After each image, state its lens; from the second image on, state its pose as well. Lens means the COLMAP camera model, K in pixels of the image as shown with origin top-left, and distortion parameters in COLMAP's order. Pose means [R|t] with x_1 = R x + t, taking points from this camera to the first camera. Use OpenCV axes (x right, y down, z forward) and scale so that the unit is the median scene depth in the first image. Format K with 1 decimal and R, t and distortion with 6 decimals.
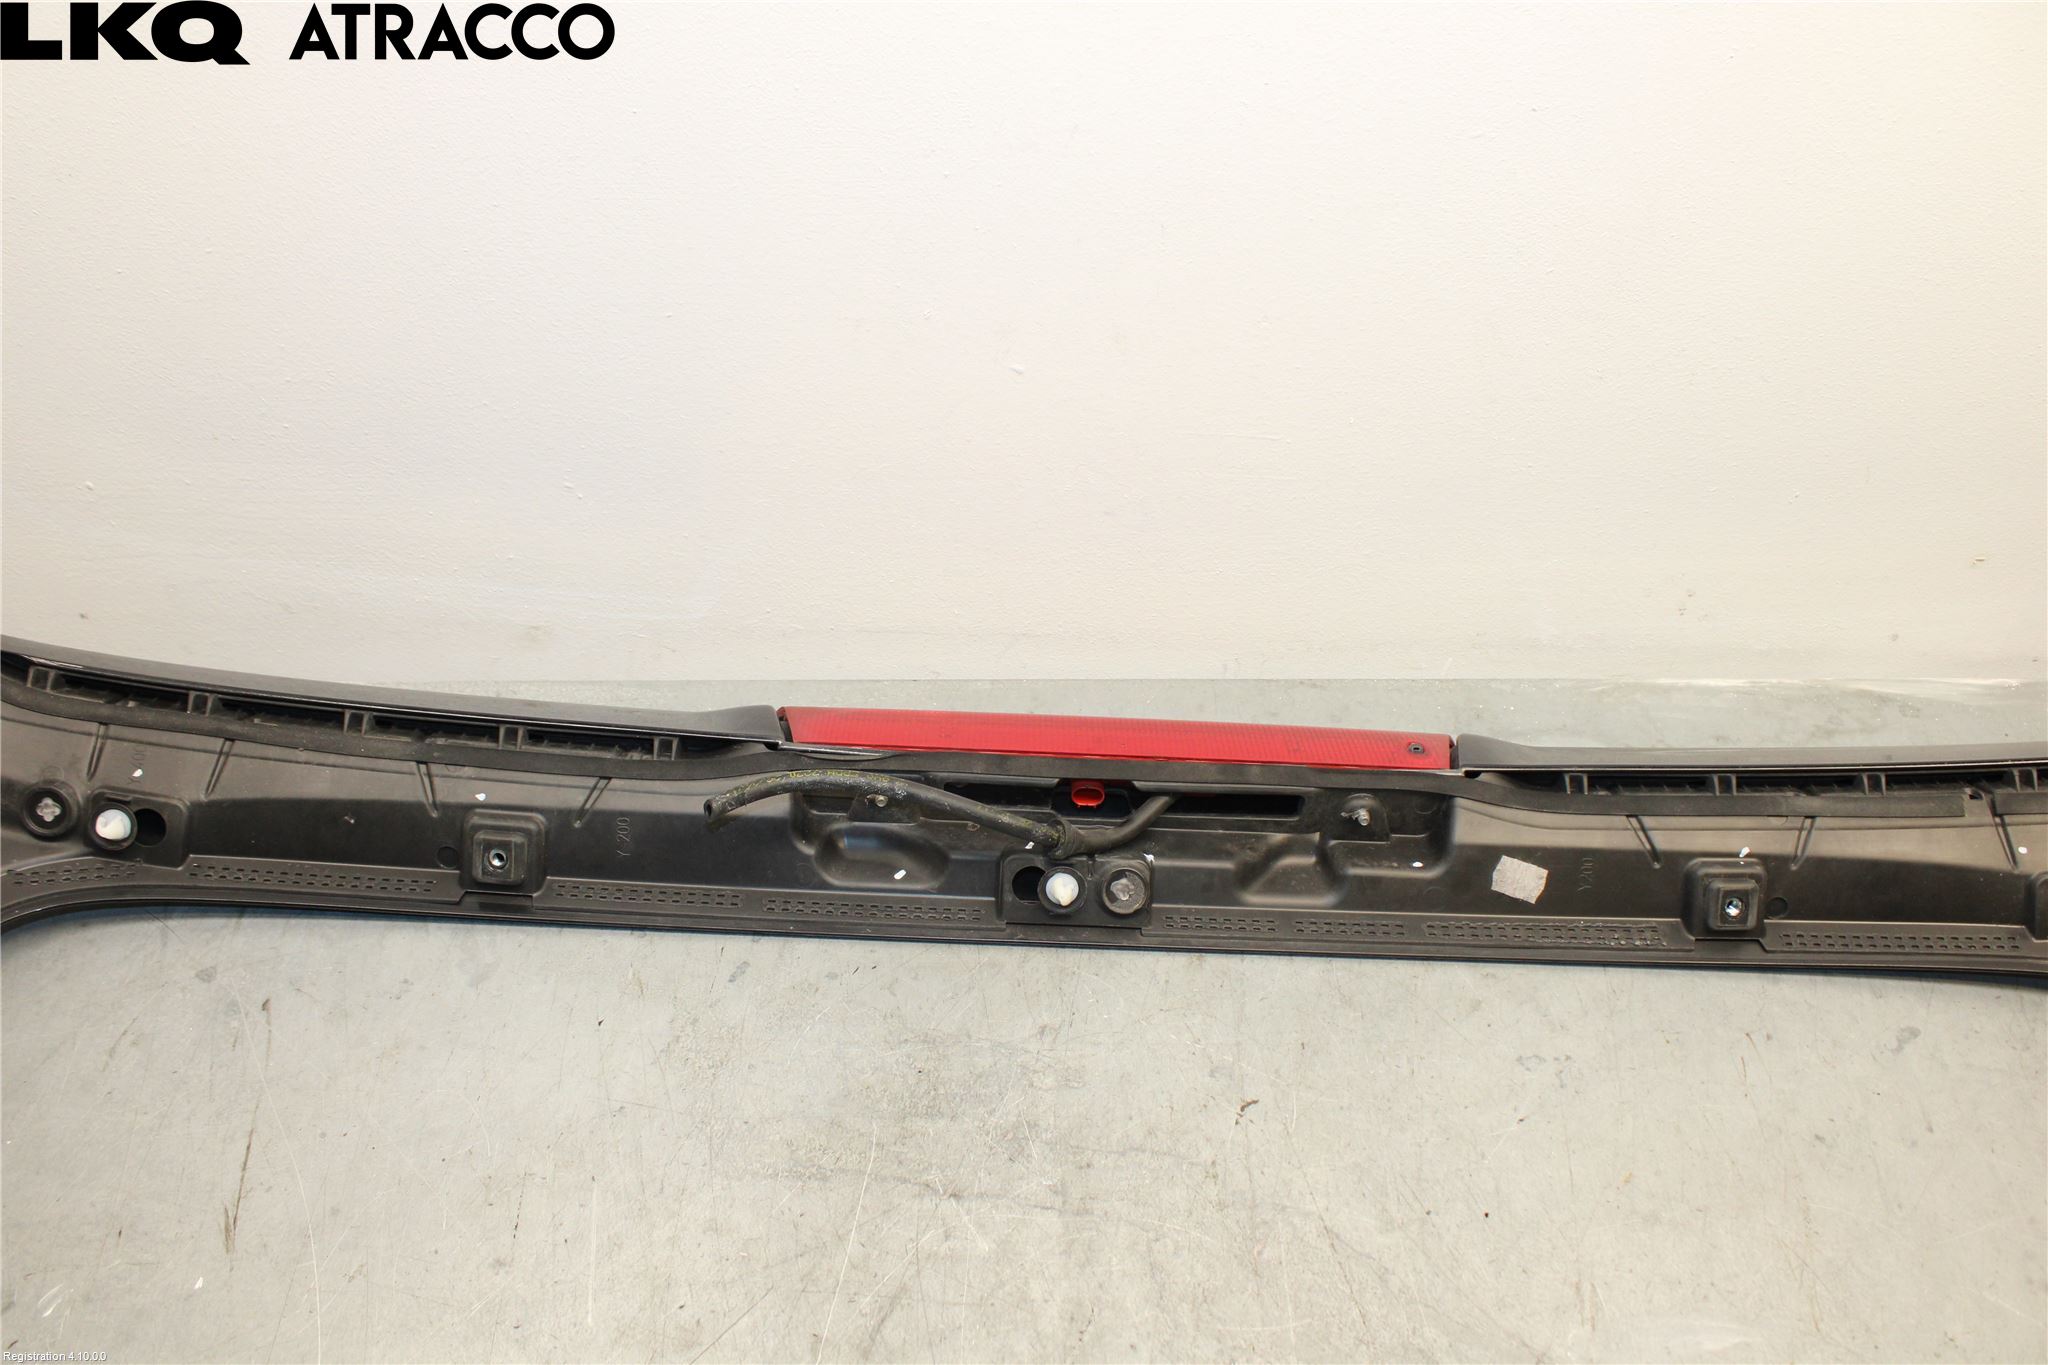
lens RADIAL K [[1752.7, 0, 1017.8], [0, 1752.7, 709.0], [0, 0, 1]] dist [-0.162750, 0.140406]
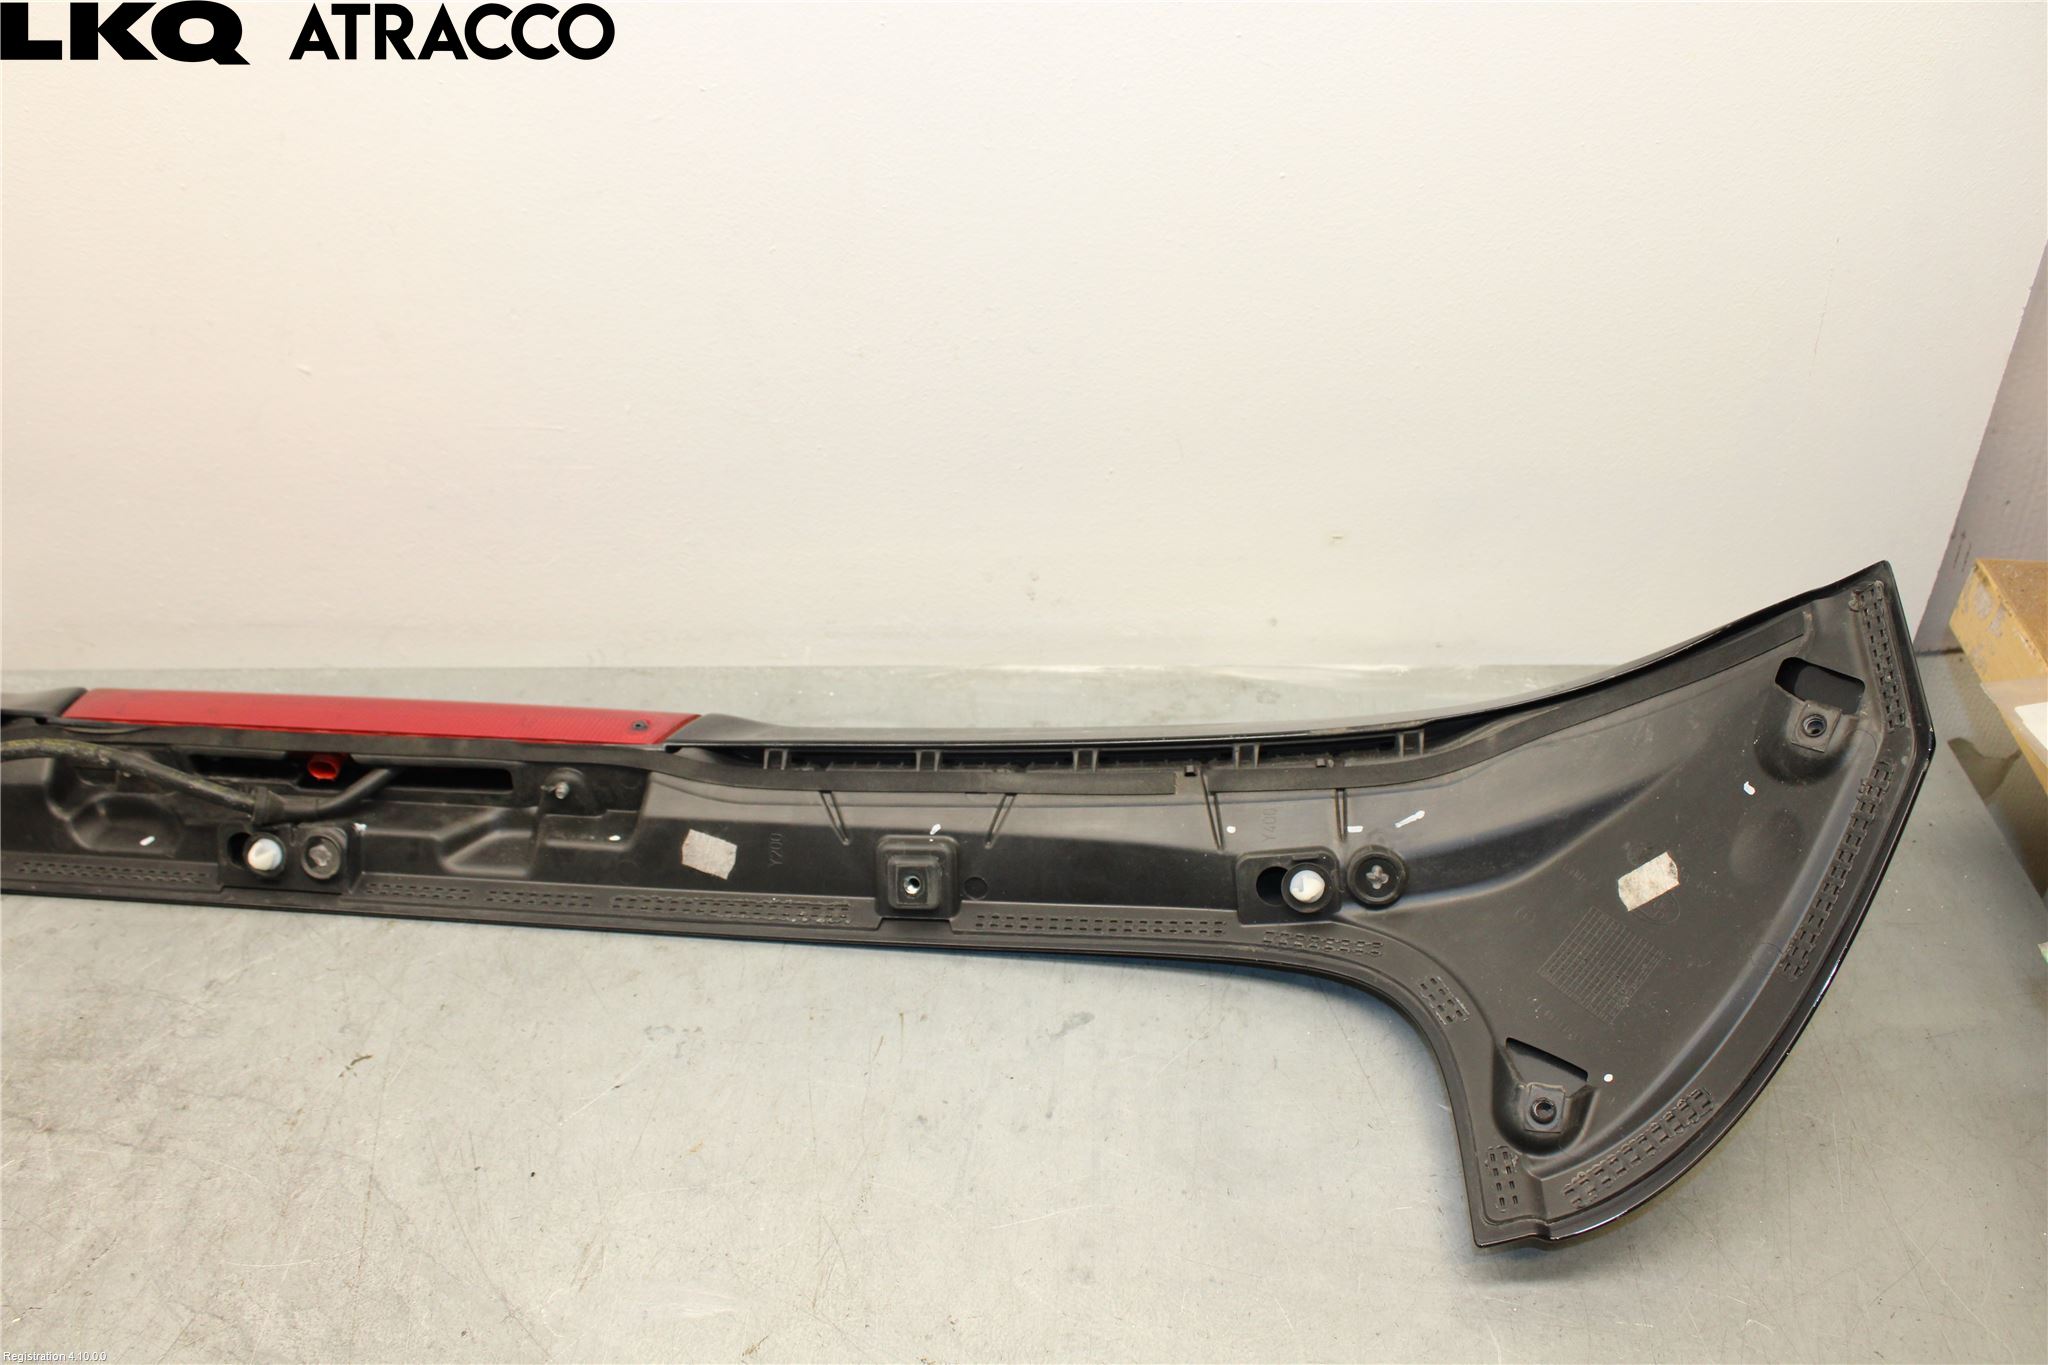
lens RADIAL K [[1752.7, 0, 1017.8], [0, 1752.7, 709.0], [0, 0, 1]] dist [-0.162750, 0.140406]
pose [[0.996586, -0.001624, -0.082548, 0.561421], [-0.001228, 0.999404, -0.034491, 0.050452], [0.082555, 0.034475, 0.995990, 0.012375]]
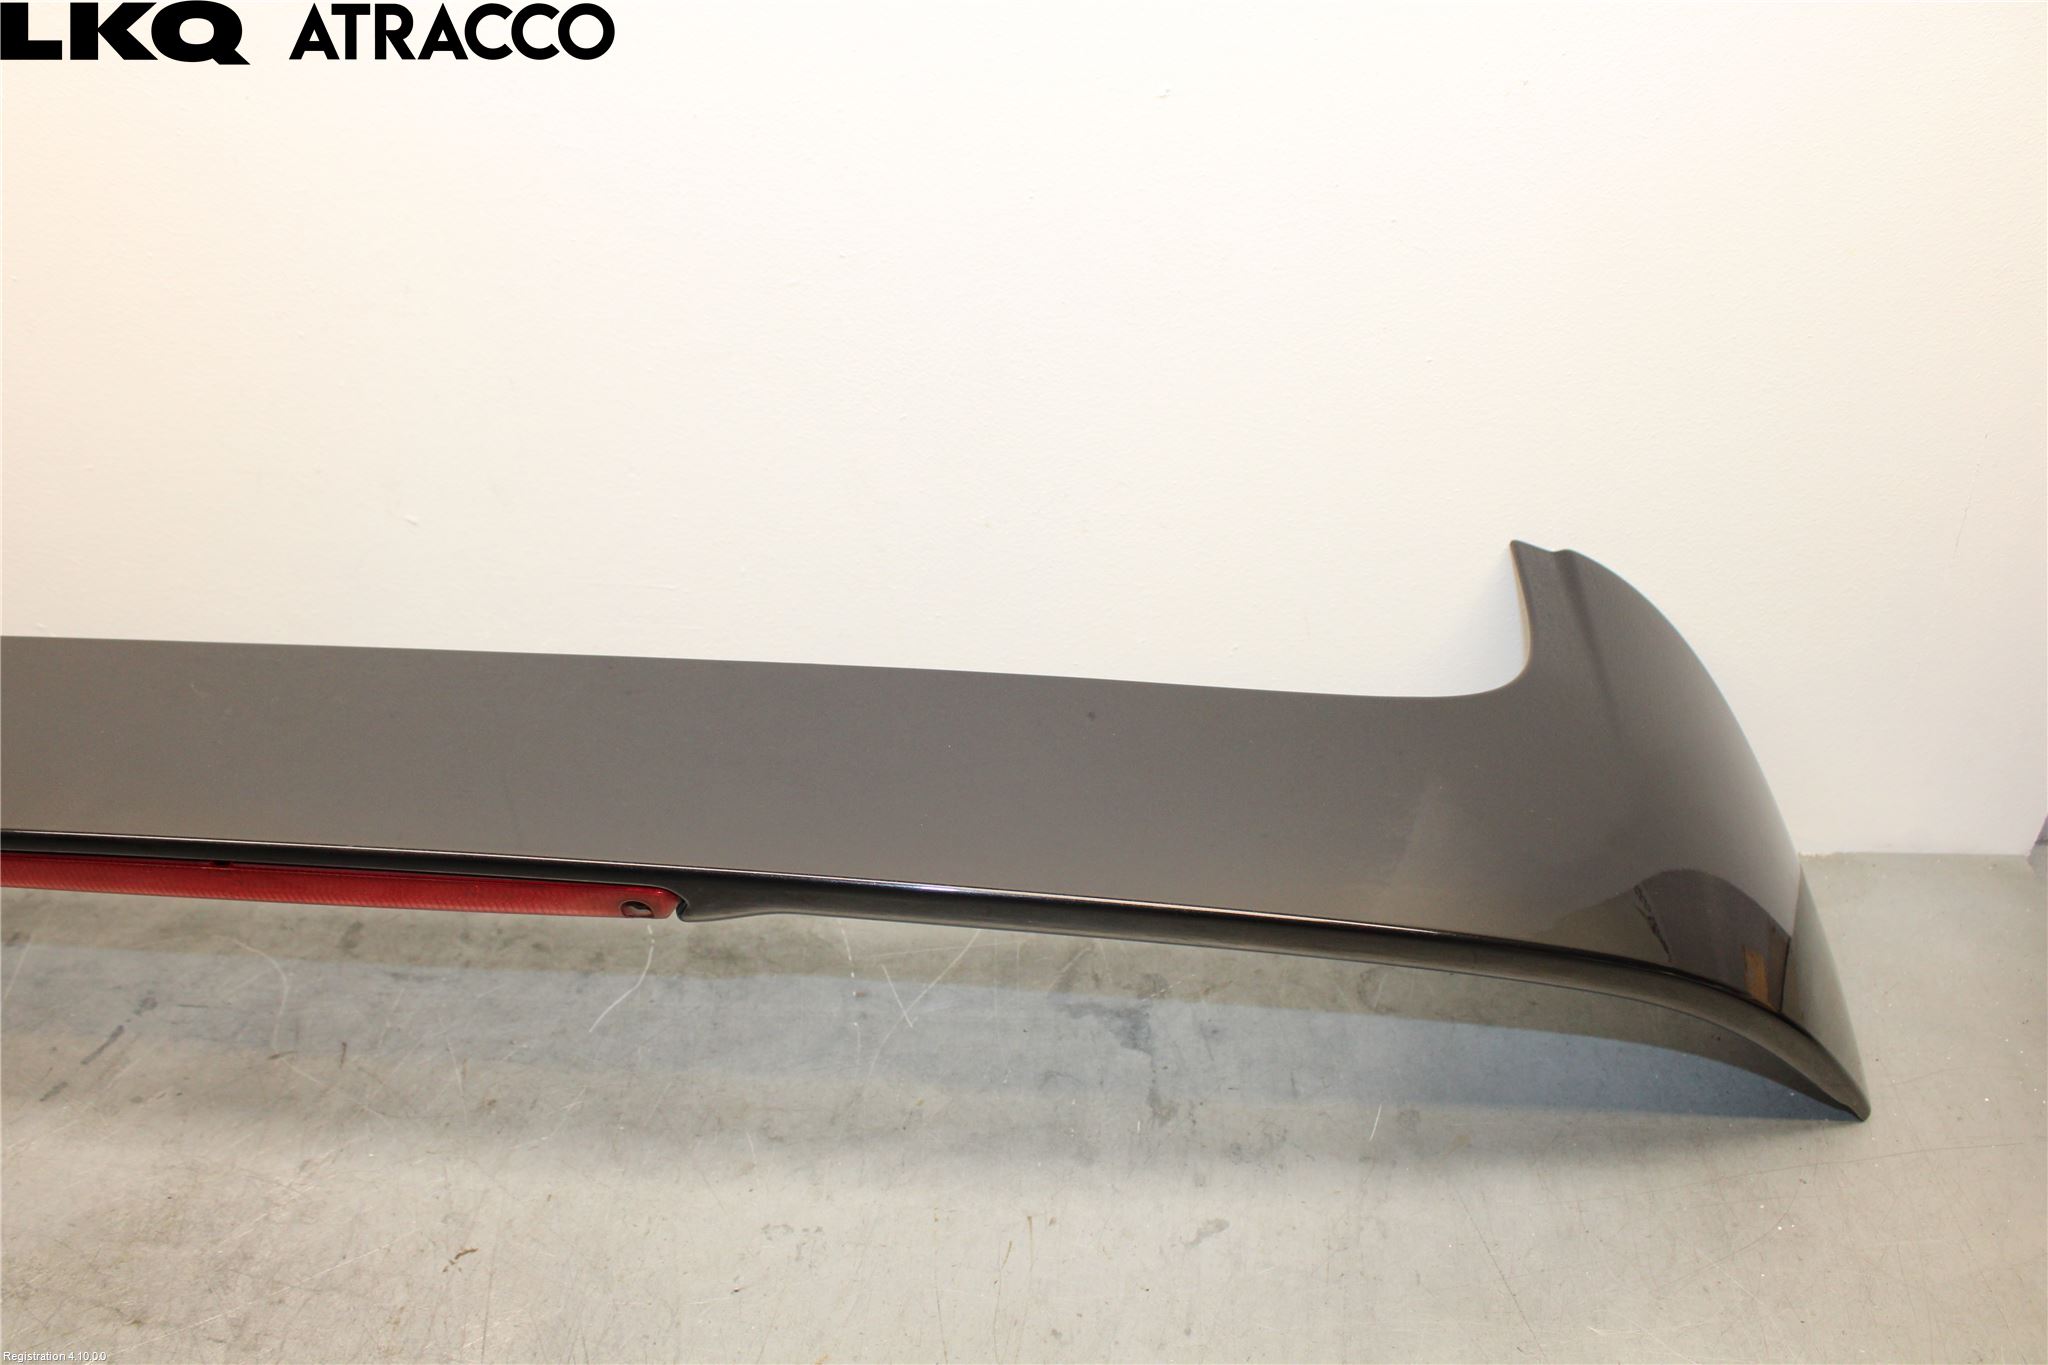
lens RADIAL K [[1752.7, 0, 1017.8], [0, 1752.7, 709.0], [0, 0, 1]] dist [-0.162750, 0.140406]
pose [[0.996208, 0.018277, -0.085057, 0.484804], [-0.025941, 0.995613, -0.089899, -0.001260], [0.083041, 0.091765, 0.992312, 0.030772]]
